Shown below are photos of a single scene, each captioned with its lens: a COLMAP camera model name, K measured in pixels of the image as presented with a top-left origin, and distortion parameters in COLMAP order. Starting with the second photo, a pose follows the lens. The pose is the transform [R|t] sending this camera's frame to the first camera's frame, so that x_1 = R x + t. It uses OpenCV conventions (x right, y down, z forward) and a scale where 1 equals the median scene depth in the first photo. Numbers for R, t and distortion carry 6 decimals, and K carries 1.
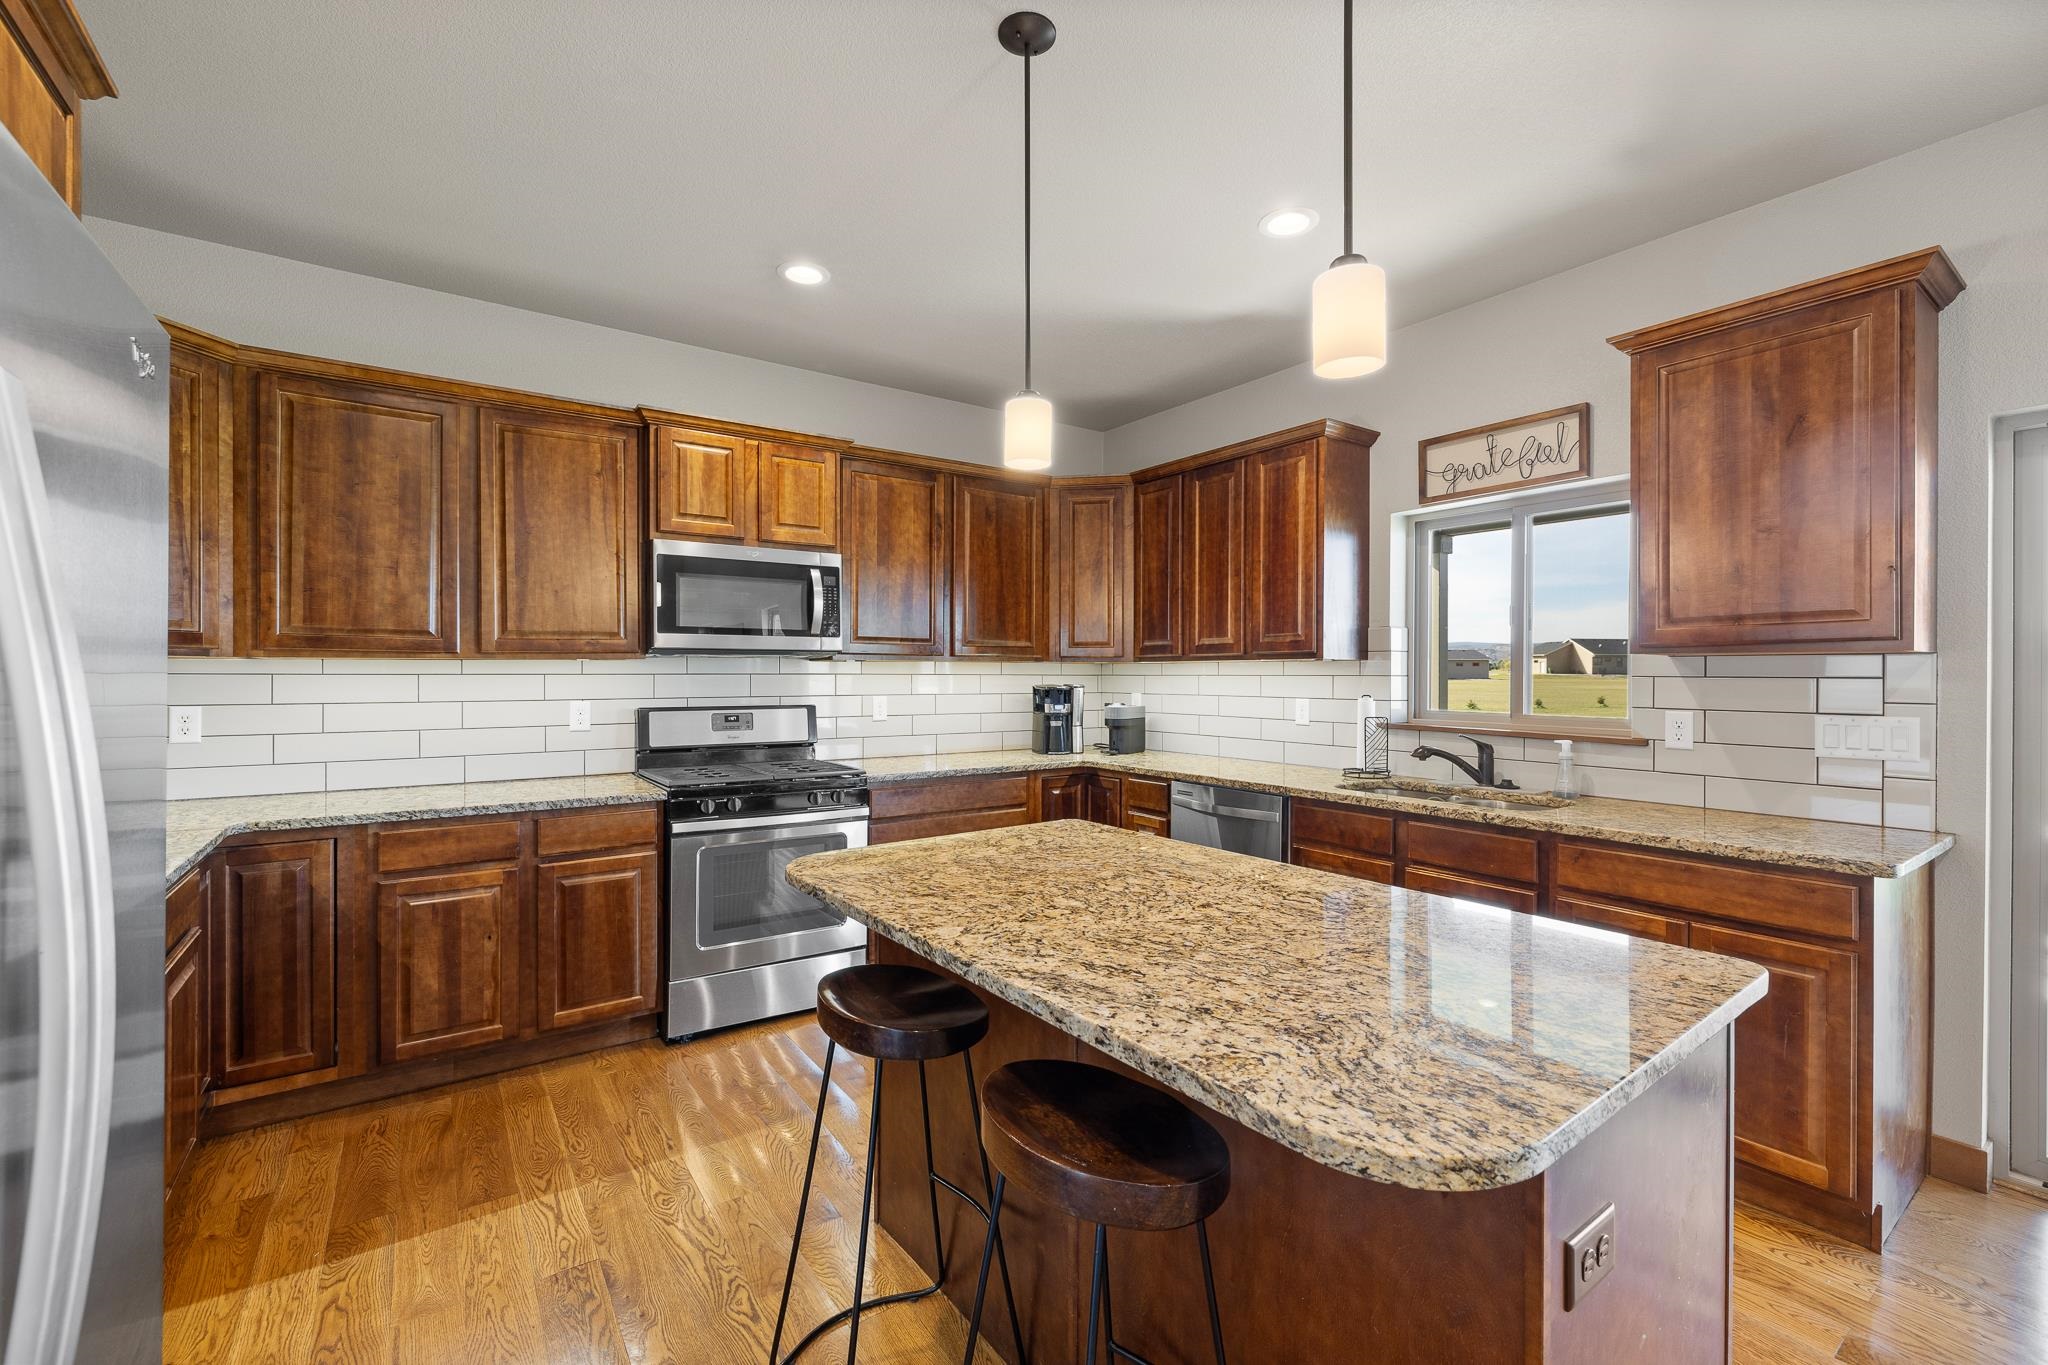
lens RADIAL K [[860.8, 0, 1032.2], [0, 860.8, 677.8], [0, 0, 1]] dist [0.000372, 0.000082]
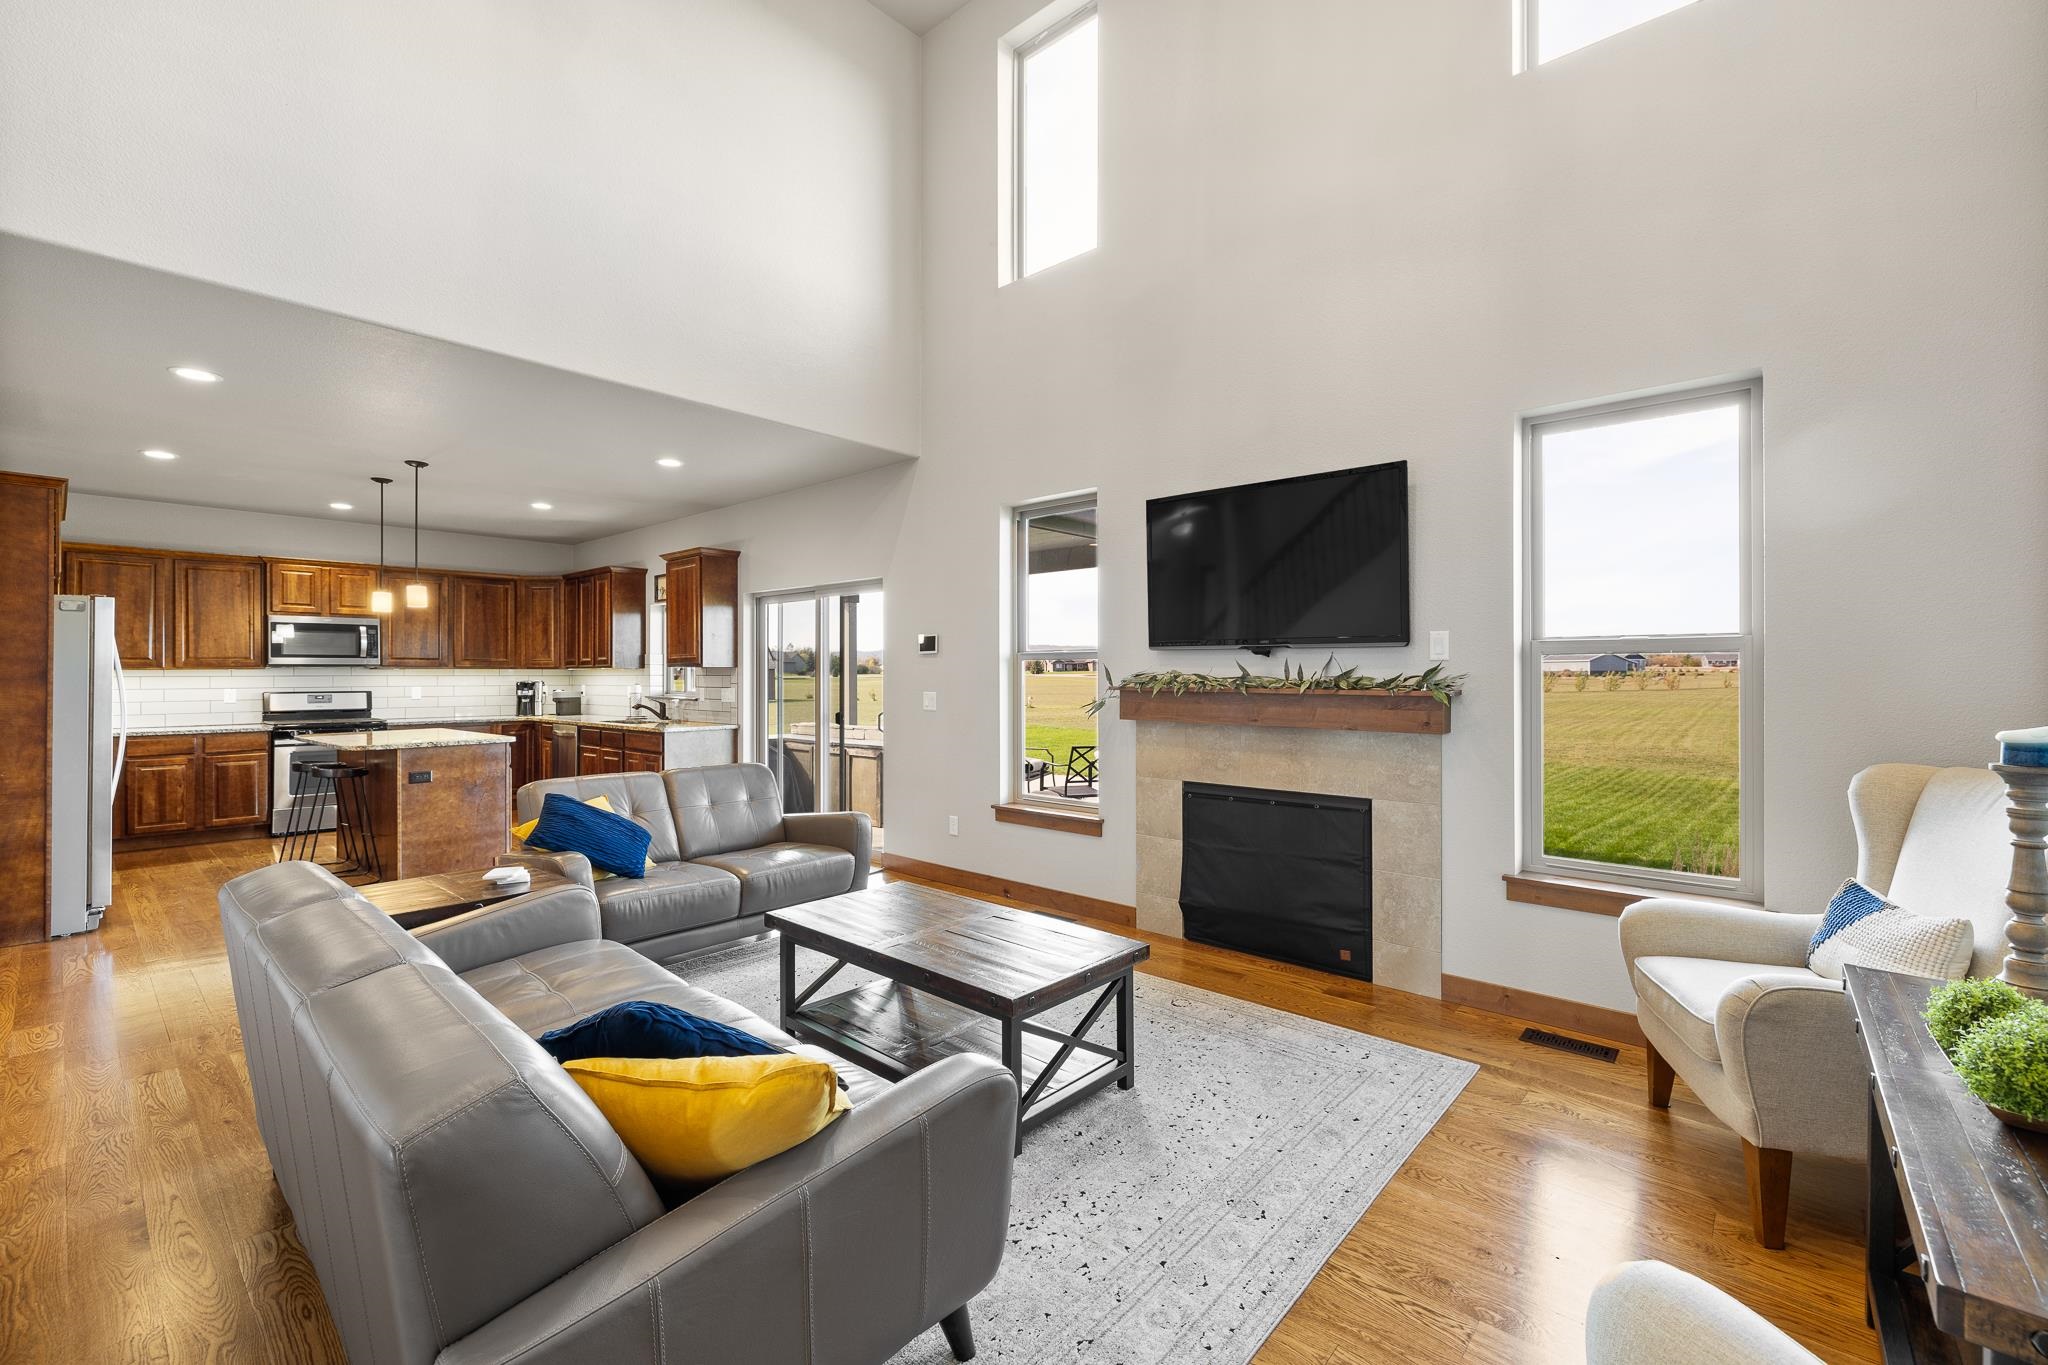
lens RADIAL K [[860.8, 0, 1035.1], [0, 860.8, 671.4], [0, 0, 1]] dist [0.000372, 0.000082]
pose [[0.973018, -0.002174, 0.230720, 0.941650], [0.003795, 0.999971, -0.006581, 0.005789], [-0.230699, 0.007279, 0.972998, -1.566262]]
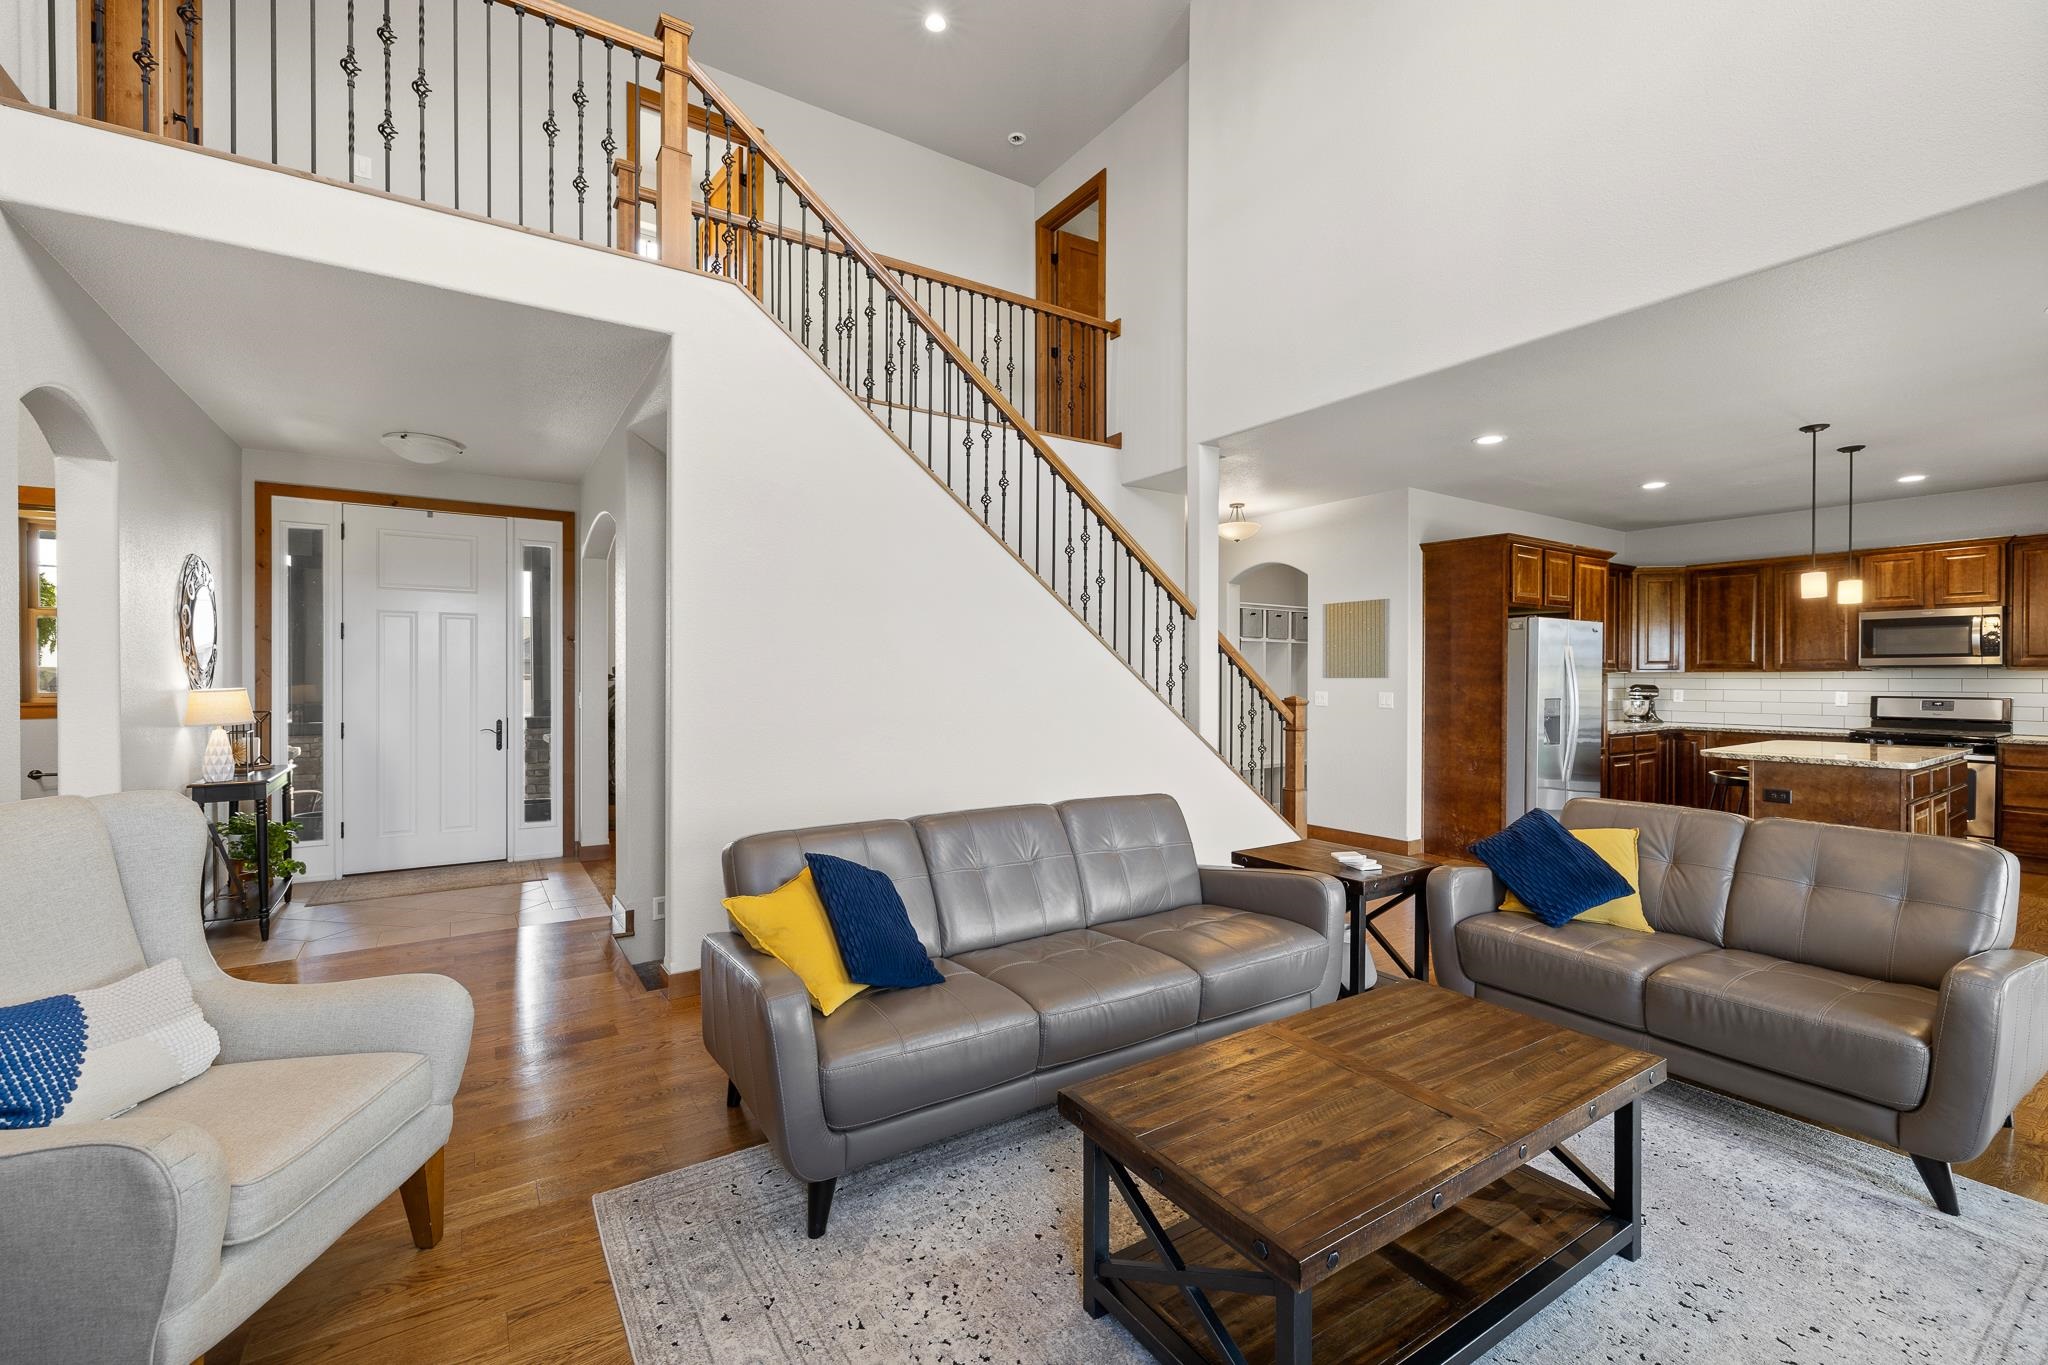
lens RADIAL K [[860.8, 0, 1037.5], [0, 860.8, 681.1], [0, 0, 1]] dist [0.000372, 0.000082]
pose [[-0.034140, 0.004918, -0.999405, 1.643204], [-0.004582, 0.999977, 0.005078, 0.000857], [0.999407, 0.004752, -0.034116, -0.870849]]
